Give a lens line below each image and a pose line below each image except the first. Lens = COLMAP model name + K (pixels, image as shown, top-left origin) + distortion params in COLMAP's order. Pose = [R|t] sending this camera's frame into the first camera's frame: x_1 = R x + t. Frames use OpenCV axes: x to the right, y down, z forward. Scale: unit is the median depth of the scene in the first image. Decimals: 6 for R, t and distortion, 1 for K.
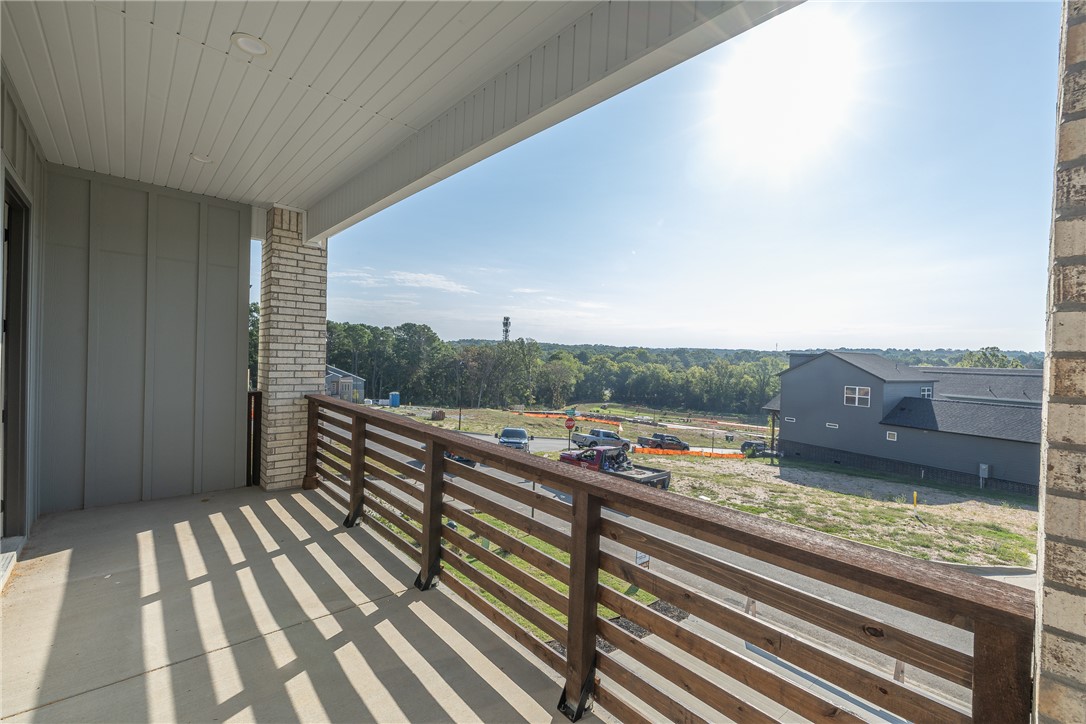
lens RADIAL K [[462.8, 0, 542.8], [0, 462.8, 358.1], [0, 0, 1]] dist [0.001405, 0.001001]
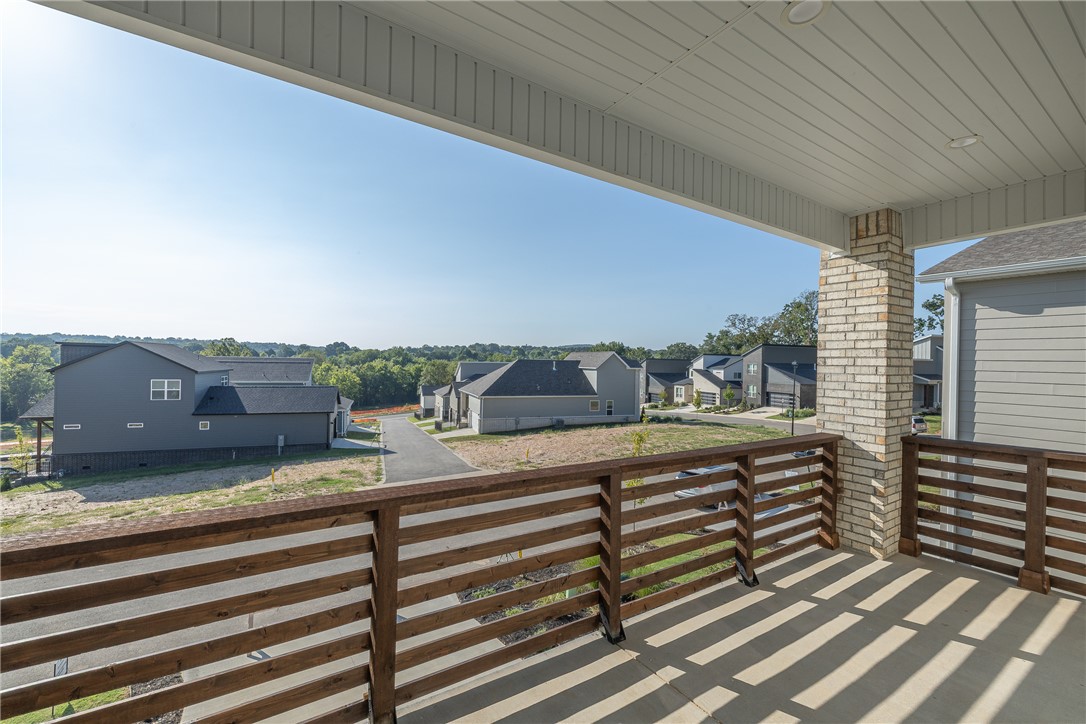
lens RADIAL K [[462.8, 0, 540.0], [0, 462.8, 365.6], [0, 0, 1]] dist [0.001405, 0.001001]
pose [[0.152427, -0.031635, 0.987808, -0.127815], [-0.010003, 0.999387, 0.033549, -0.004048], [-0.988264, -0.014995, 0.152017, 0.116876]]
